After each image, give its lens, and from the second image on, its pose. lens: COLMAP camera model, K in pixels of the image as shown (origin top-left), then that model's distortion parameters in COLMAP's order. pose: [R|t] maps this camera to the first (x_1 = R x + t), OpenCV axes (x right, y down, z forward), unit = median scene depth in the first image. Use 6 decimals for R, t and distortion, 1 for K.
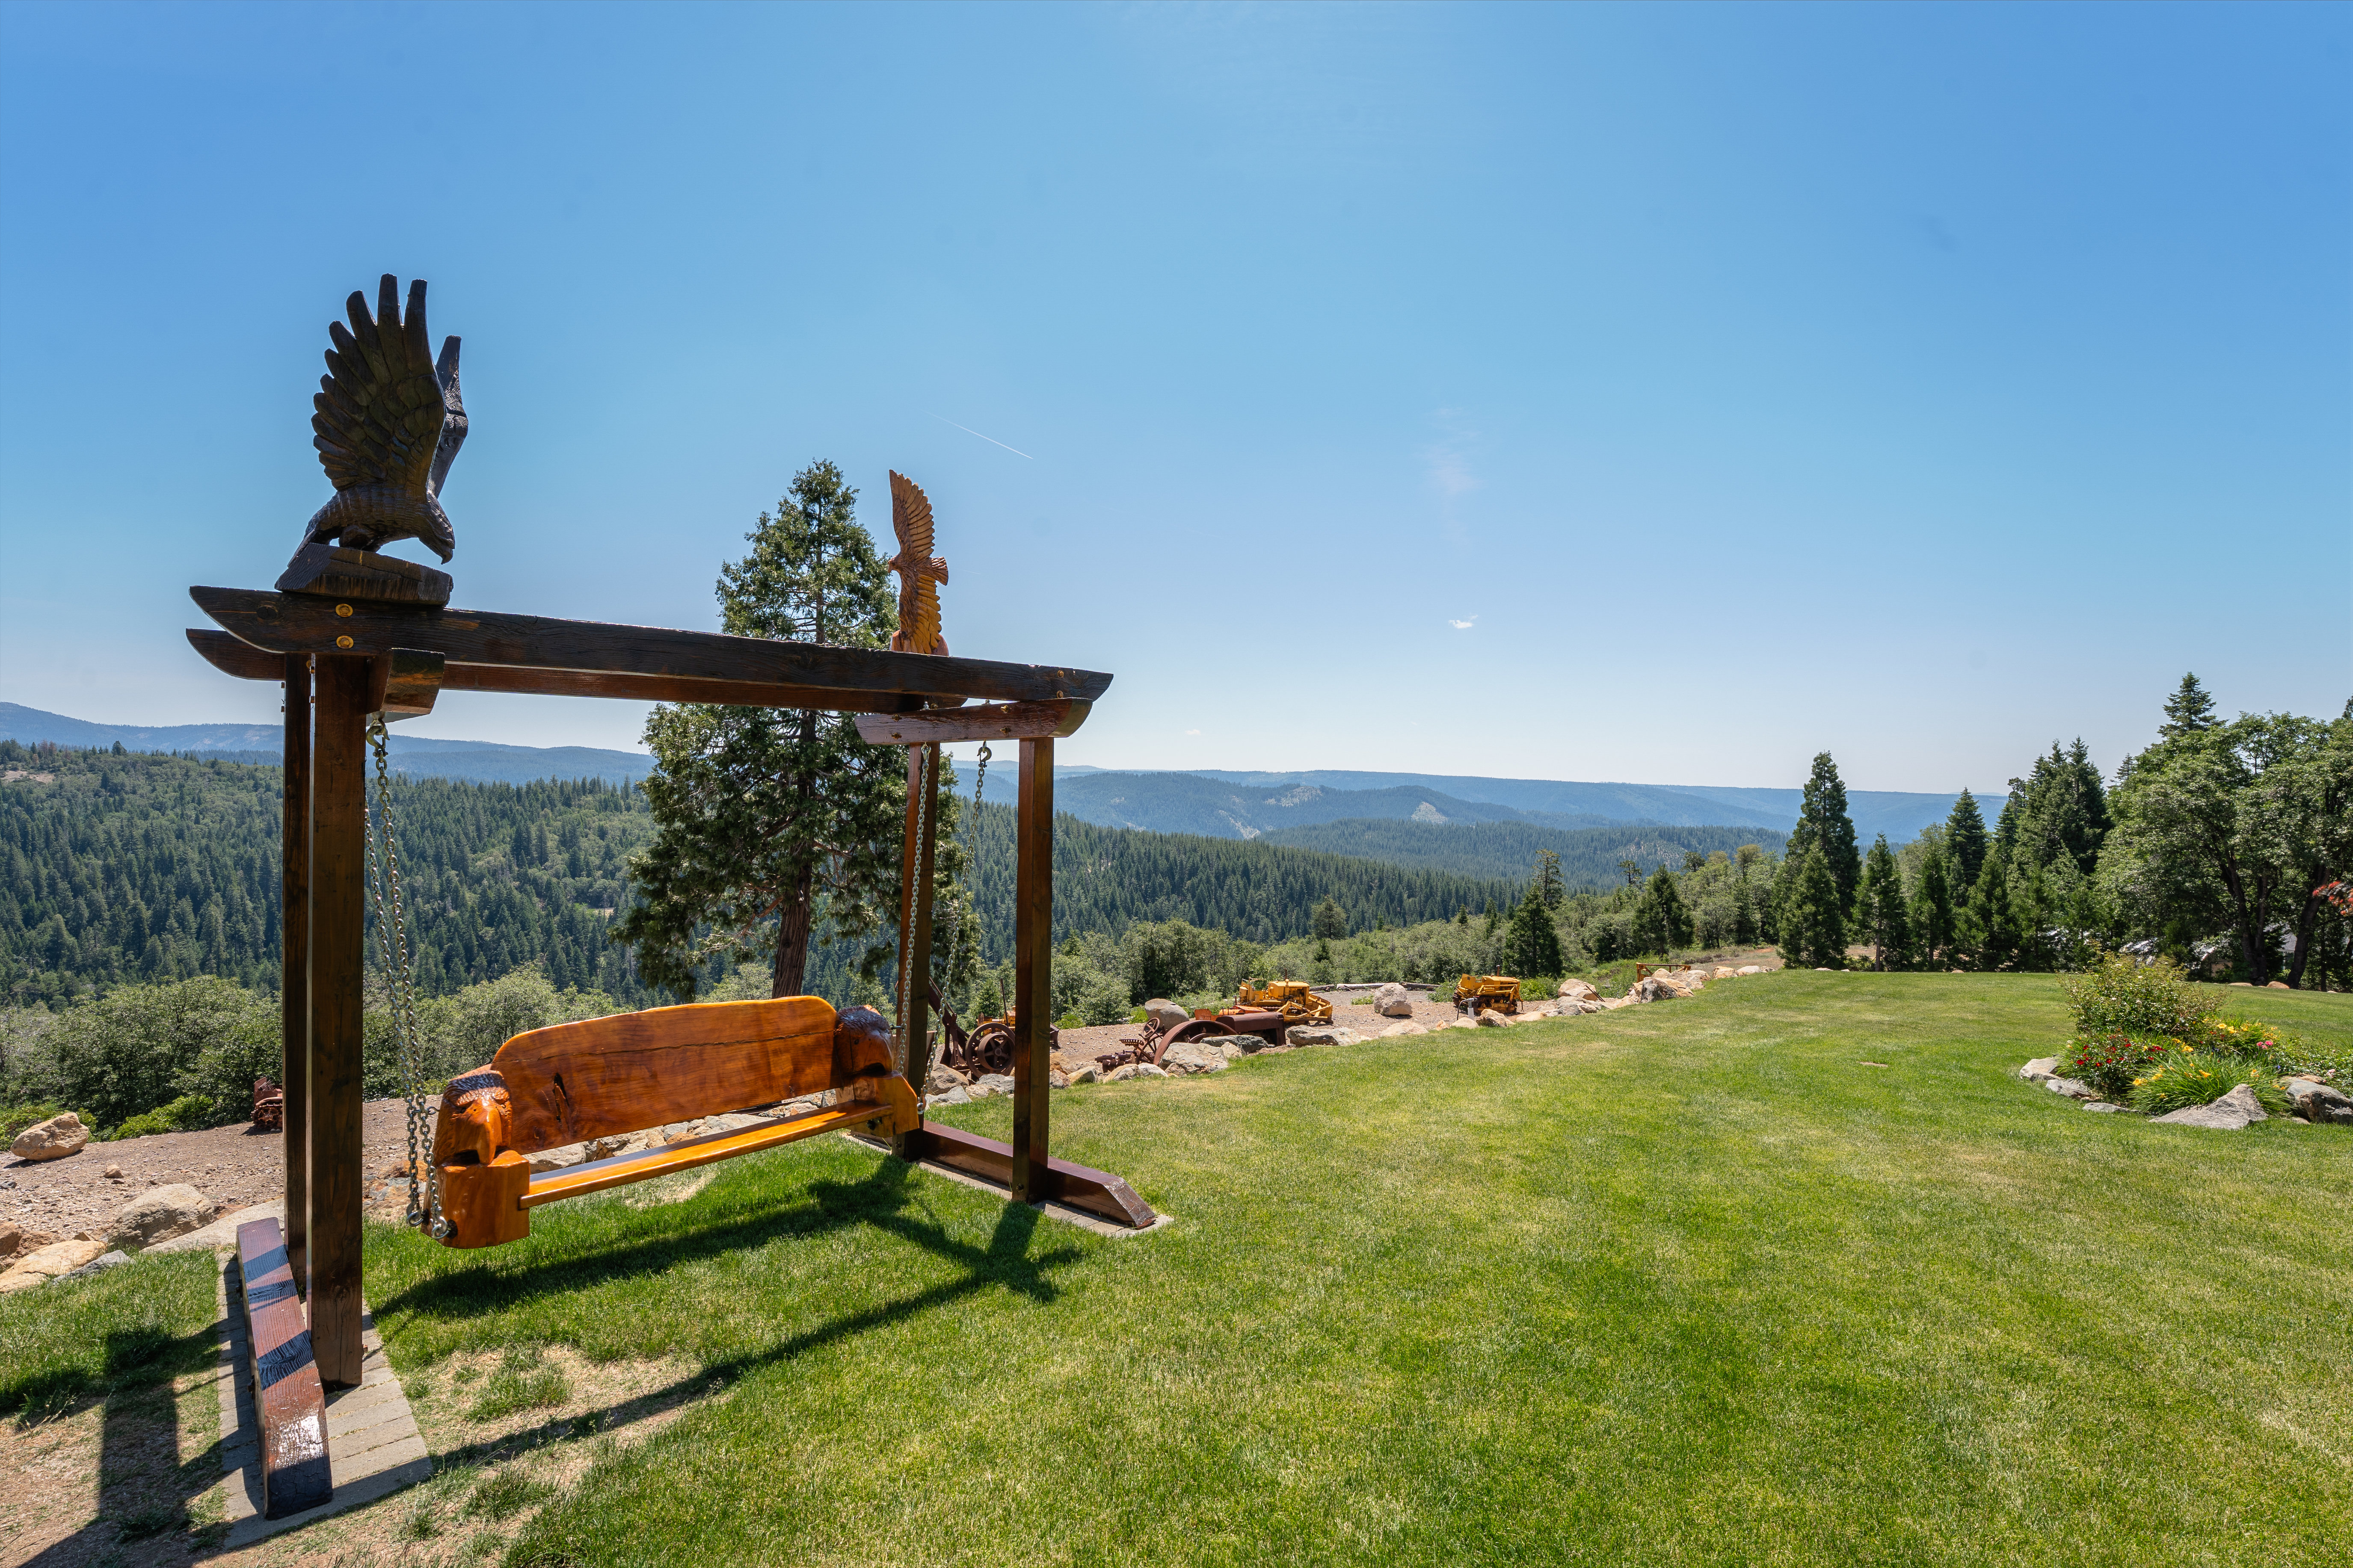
lens RADIAL K [[1021.5, 0, 1176.5], [0, 1021.5, 784.0], [0, 0, 1]] dist [-0.007923, -0.000009]
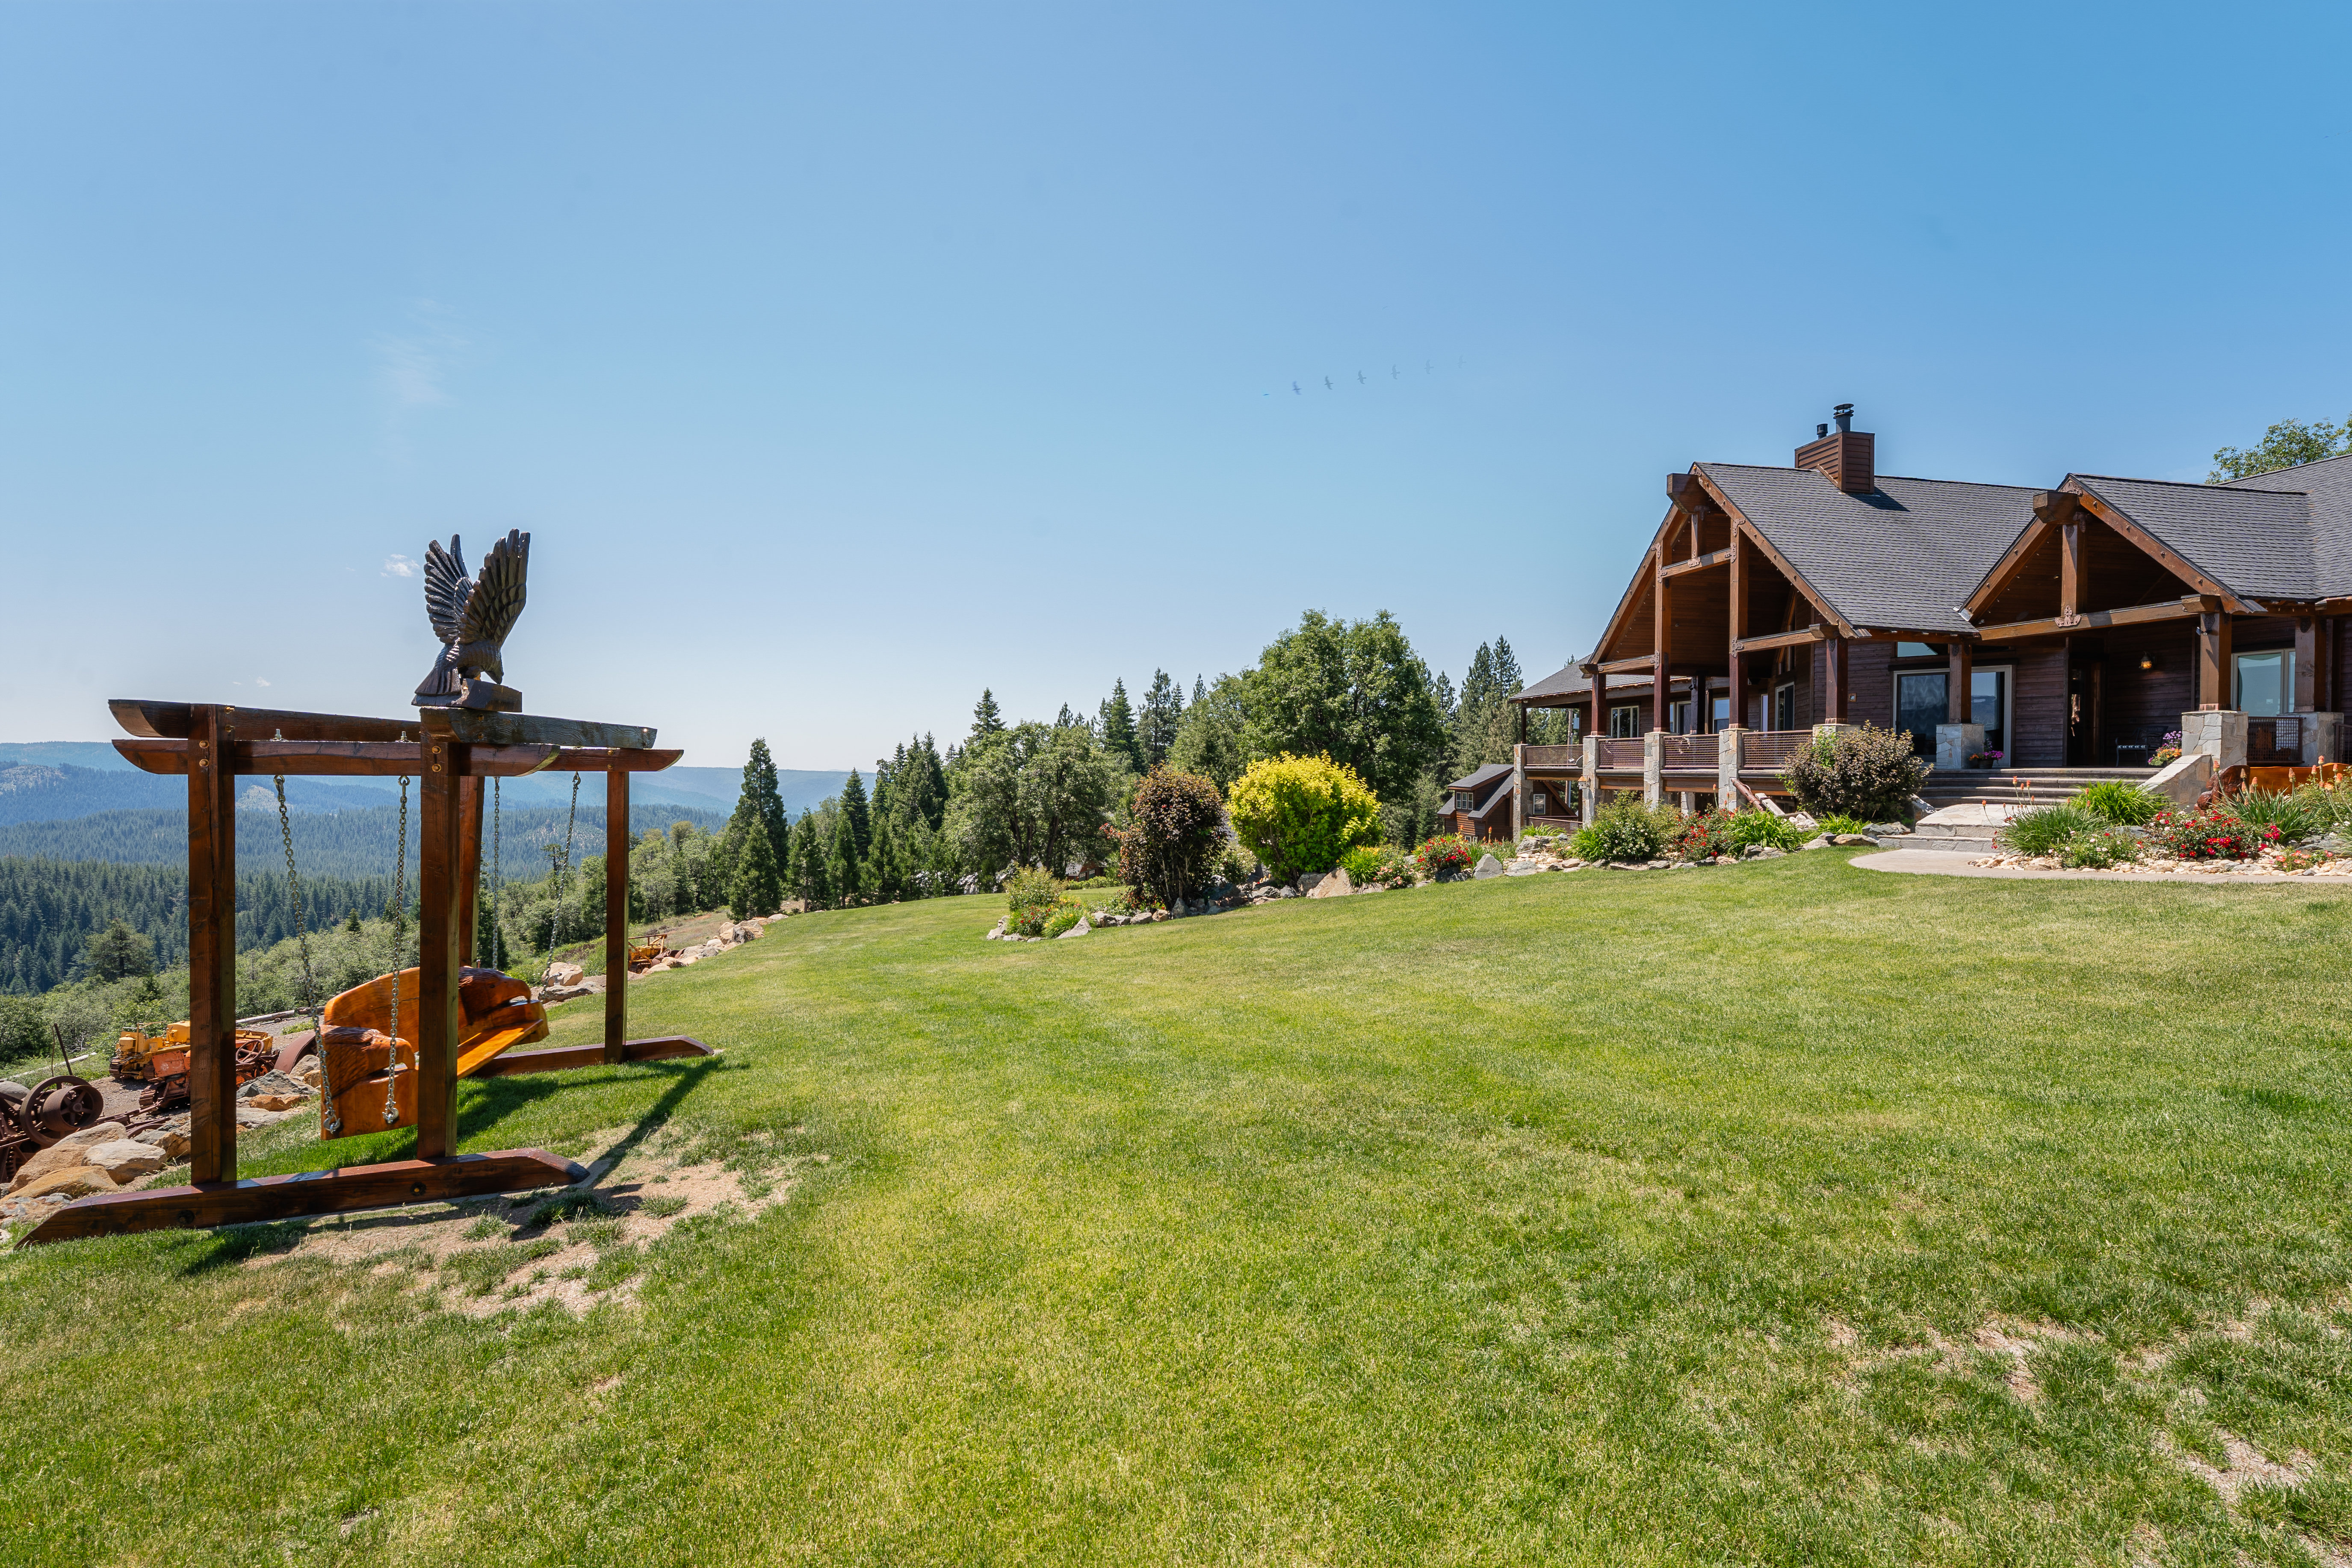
lens RADIAL K [[1044.8, 0, 1176.0], [0, 1044.8, 784.0], [0, 0, 1]] dist [-0.063841, -0.000071]
pose [[0.556634, -0.018170, 0.830559, -0.088410], [0.000038, 0.999761, 0.021846, -0.005384], [-0.830758, -0.012129, 0.556502, -0.053328]]
